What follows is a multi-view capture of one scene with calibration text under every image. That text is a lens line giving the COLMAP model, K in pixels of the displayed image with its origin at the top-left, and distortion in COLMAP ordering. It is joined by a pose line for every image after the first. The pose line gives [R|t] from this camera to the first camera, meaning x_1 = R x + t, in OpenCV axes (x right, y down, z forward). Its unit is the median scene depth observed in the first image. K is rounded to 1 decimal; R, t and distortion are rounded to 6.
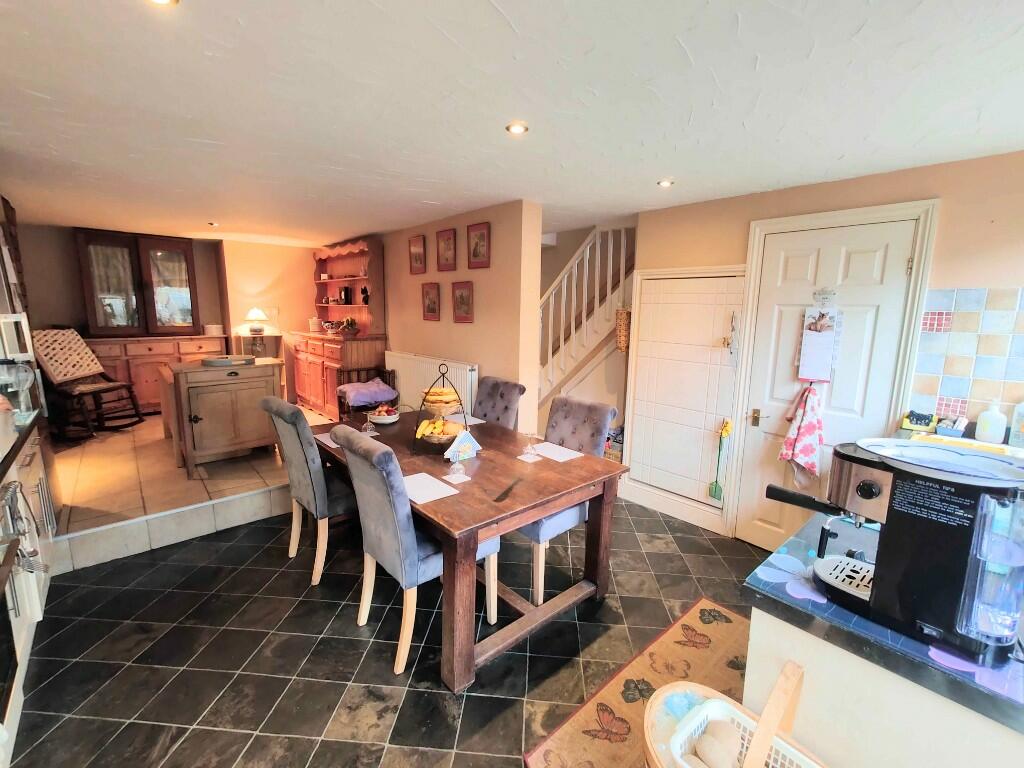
lens RADIAL K [[453.5, 0, 512.0], [0, 453.5, 384.0], [0, 0, 1]] dist [0.015169, 0.000737]
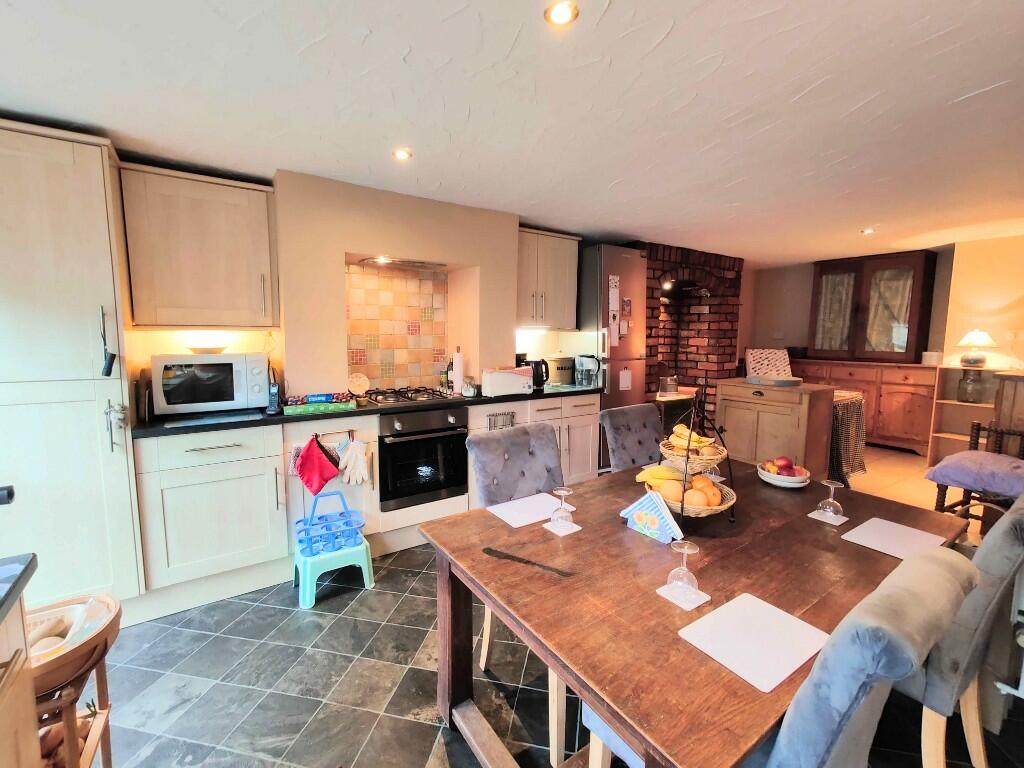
lens RADIAL K [[453.8, 0, 514.6], [0, 453.8, 379.6], [0, 0, 1]] dist [0.035708, 0.000286]
pose [[-0.122436, 0.092485, -0.988158, 0.268527], [-0.177938, 0.977471, 0.113532, -0.047921], [0.976395, 0.189731, -0.103221, 0.403556]]
